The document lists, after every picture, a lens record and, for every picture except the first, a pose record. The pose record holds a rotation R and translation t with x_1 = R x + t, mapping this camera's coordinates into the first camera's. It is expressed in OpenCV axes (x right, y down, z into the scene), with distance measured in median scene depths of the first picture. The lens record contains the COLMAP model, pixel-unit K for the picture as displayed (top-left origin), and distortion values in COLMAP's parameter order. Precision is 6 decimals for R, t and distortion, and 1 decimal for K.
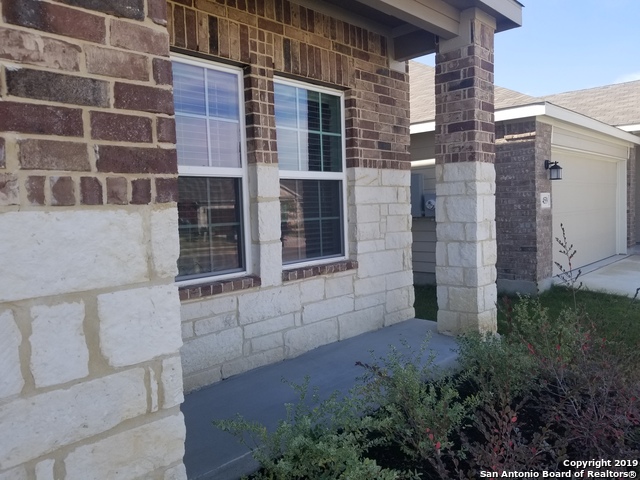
lens RADIAL K [[541.4, 0, 321.1], [0, 541.4, 237.0], [0, 0, 1]] dist [0.084615, -0.202743]
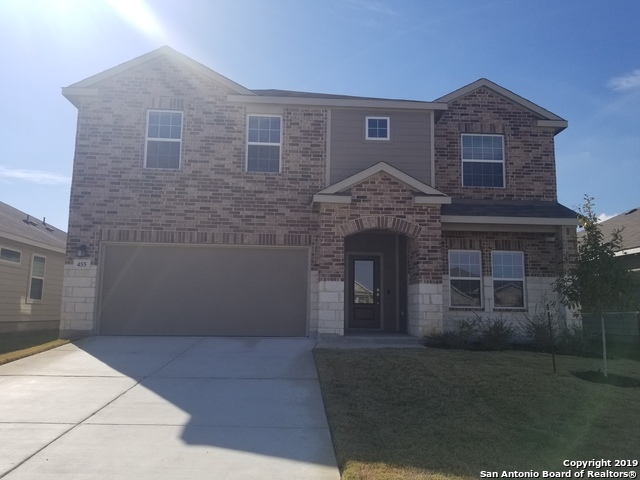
lens RADIAL K [[541.4, 0, 321.1], [0, 541.4, 237.0], [0, 0, 1]] dist [0.084615, -0.202743]
pose [[0.764889, -0.048902, -0.642303, 1.345453], [-0.070610, 0.984741, -0.159060, 0.249721], [0.640280, 0.167016, 0.749764, -2.355626]]
